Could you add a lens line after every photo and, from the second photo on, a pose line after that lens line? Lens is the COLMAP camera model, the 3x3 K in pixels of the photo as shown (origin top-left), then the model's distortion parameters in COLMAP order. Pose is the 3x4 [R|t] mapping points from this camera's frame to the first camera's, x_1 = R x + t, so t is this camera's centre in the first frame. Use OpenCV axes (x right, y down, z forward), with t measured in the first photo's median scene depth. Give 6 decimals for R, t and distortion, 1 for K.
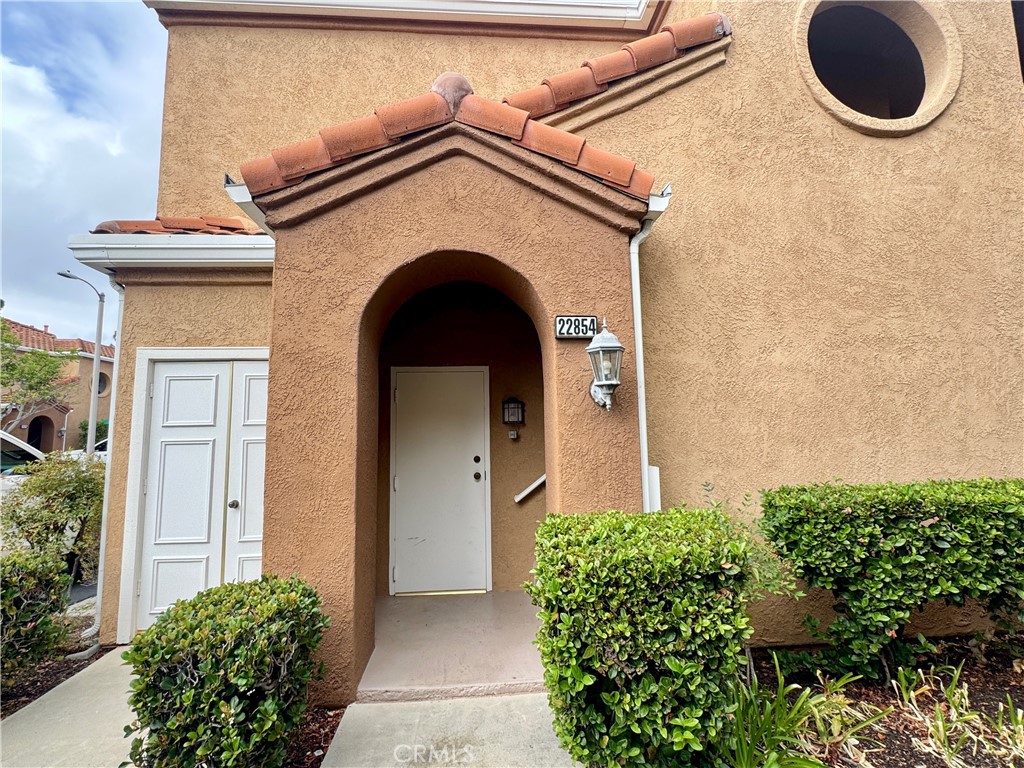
lens RADIAL K [[472.8, 0, 512.3], [0, 472.8, 386.3], [0, 0, 1]] dist [-0.000455, -0.000160]
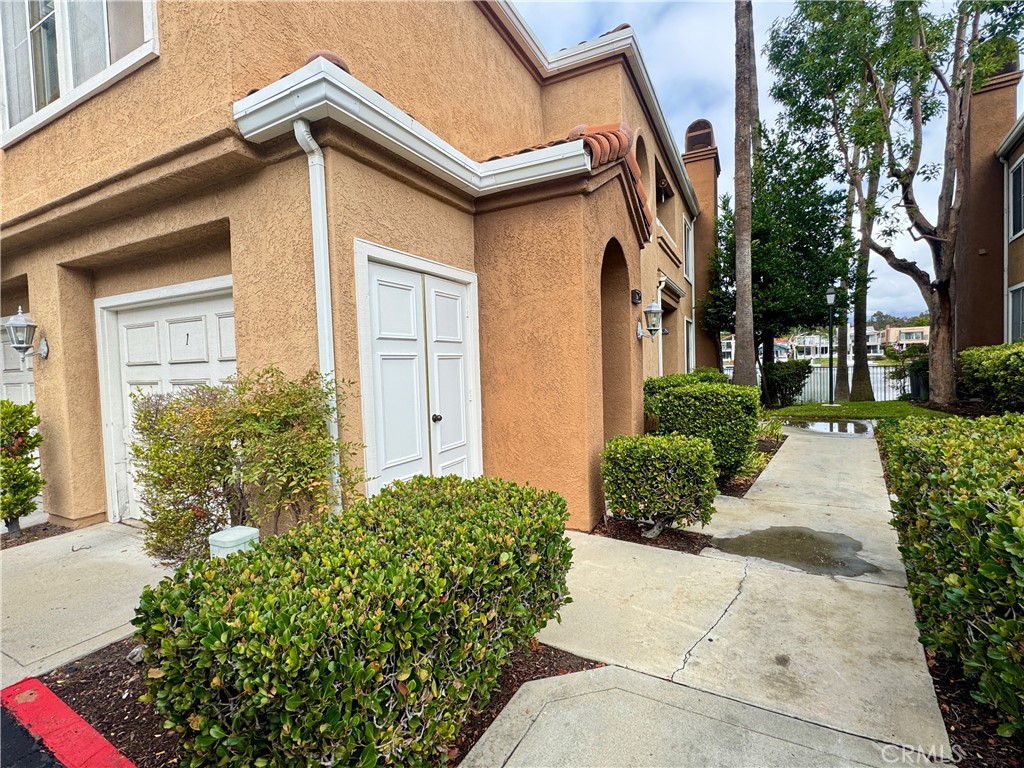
lens RADIAL K [[472.8, 0, 509.6], [0, 472.8, 382.4], [0, 0, 1]] dist [-0.000455, -0.000160]
pose [[0.519705, -0.027878, 0.853891, -1.489953], [-0.073095, 0.994352, 0.076952, 0.089392], [-0.851213, -0.102407, 0.514732, 0.374006]]
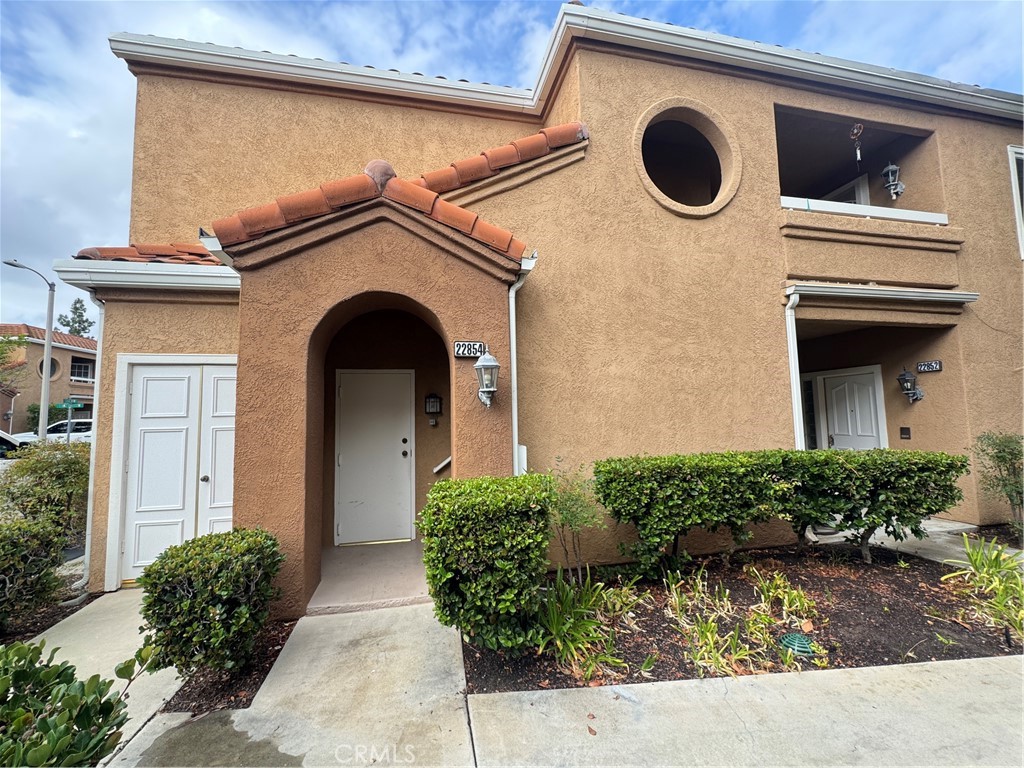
lens RADIAL K [[409.4, 0, 510.9], [0, 409.4, 385.1], [0, 0, 1]] dist [-0.000875, -0.000123]
pose [[0.990684, 0.008280, 0.135926, 0.080048], [-0.012180, 0.999537, 0.027881, -0.046100], [-0.135633, -0.029277, 0.990327, -0.208997]]
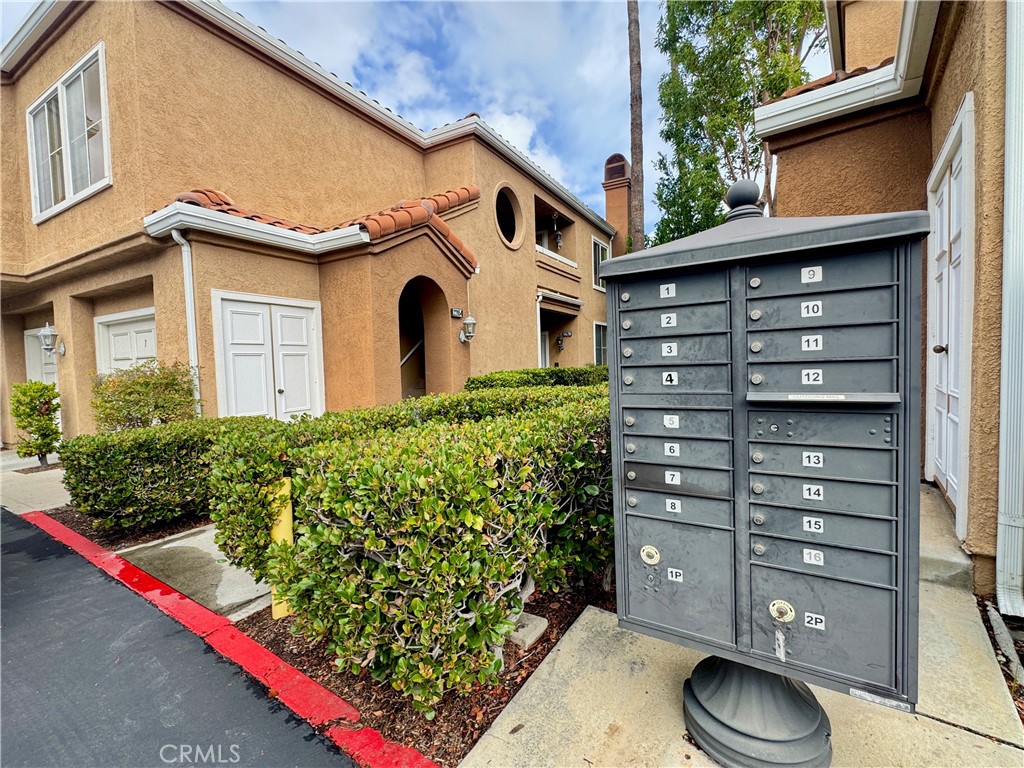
lens RADIAL K [[455.9, 0, 510.0], [0, 455.9, 381.8], [0, 0, 1]] dist [0.001088, -0.000701]
pose [[0.561596, -0.029725, 0.826878, -1.599057], [-0.072159, 0.993787, 0.084733, 0.019392], [-0.824259, -0.107252, 0.555962, -0.632545]]
